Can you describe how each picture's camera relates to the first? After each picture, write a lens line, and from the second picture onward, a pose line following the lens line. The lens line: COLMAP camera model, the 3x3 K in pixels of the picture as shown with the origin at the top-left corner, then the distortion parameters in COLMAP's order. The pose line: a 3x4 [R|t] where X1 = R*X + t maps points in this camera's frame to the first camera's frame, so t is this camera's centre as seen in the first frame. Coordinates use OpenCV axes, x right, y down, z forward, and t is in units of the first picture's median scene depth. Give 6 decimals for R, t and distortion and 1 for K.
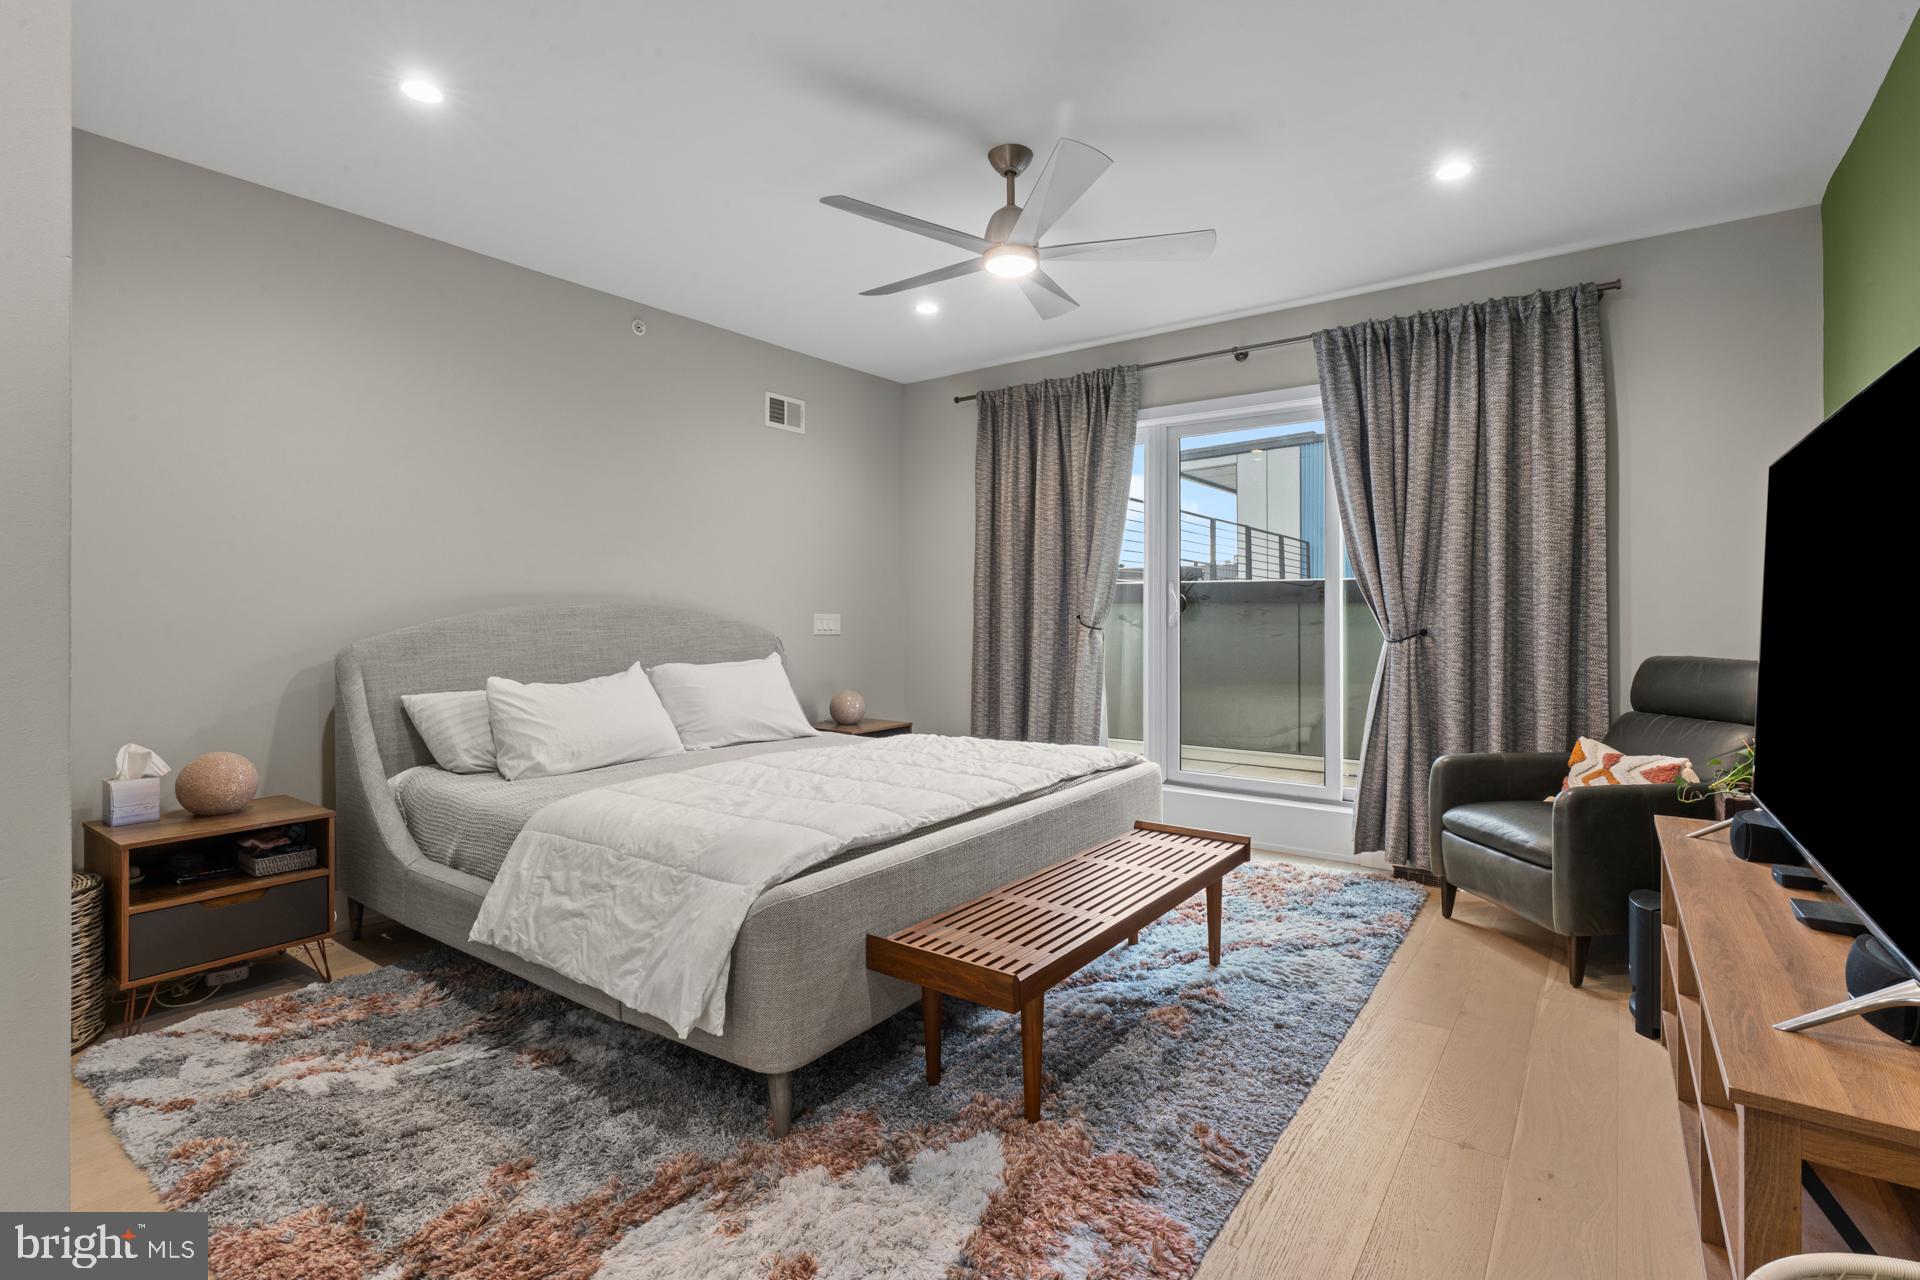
lens RADIAL K [[903.7, 0, 962.1], [0, 903.7, 627.1], [0, 0, 1]] dist [-0.000927, -0.000677]
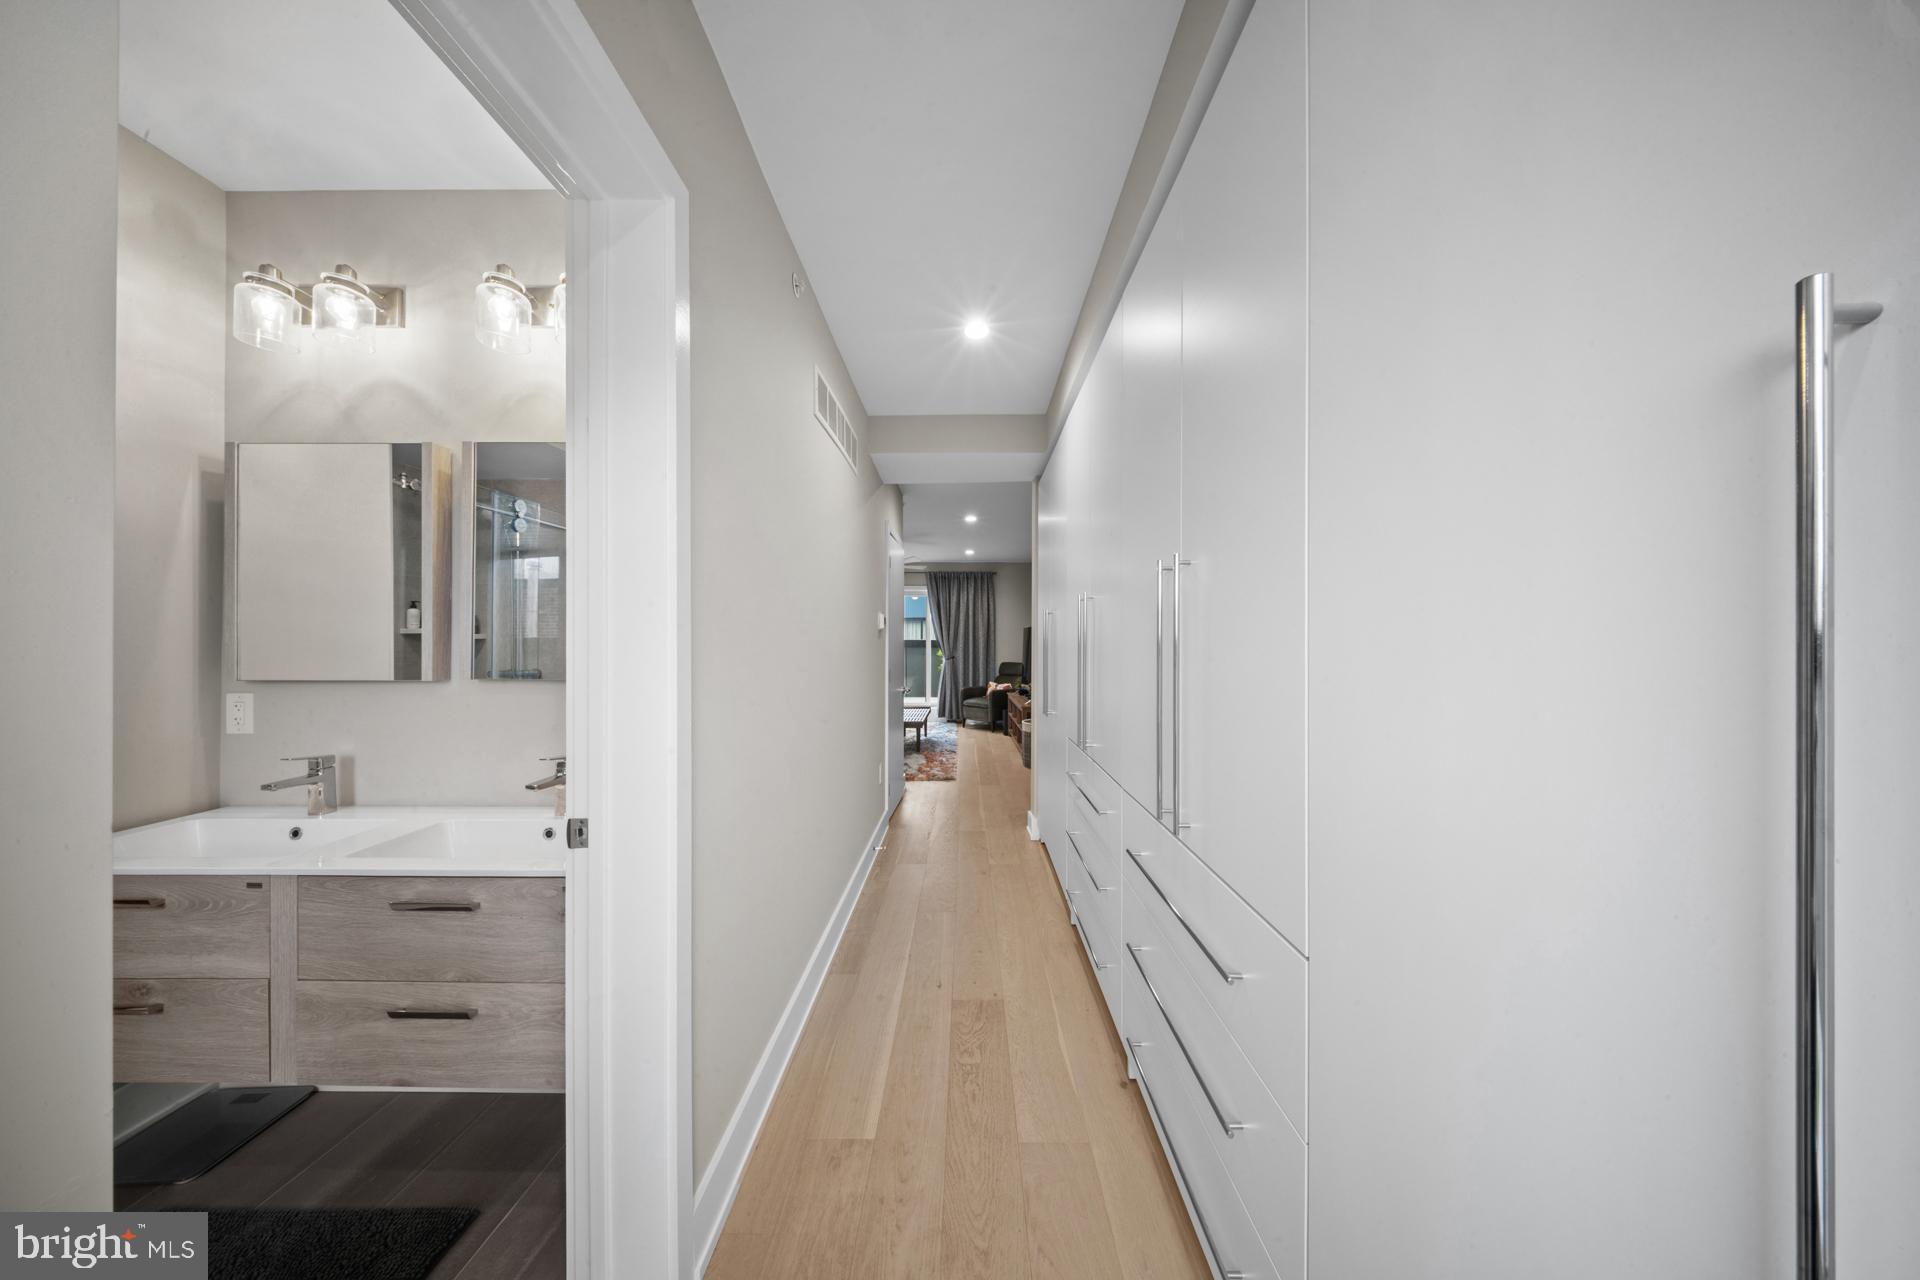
lens RADIAL K [[571.0, 0, 963.2], [0, 571.0, 636.2], [0, 0, 1]] dist [-0.000330, -0.000211]
pose [[0.816804, 0.000241, 0.576916, -0.889656], [0.000392, 0.999999, -0.000973, -0.082464], [-0.576916, 0.001021, 0.816803, -1.034298]]
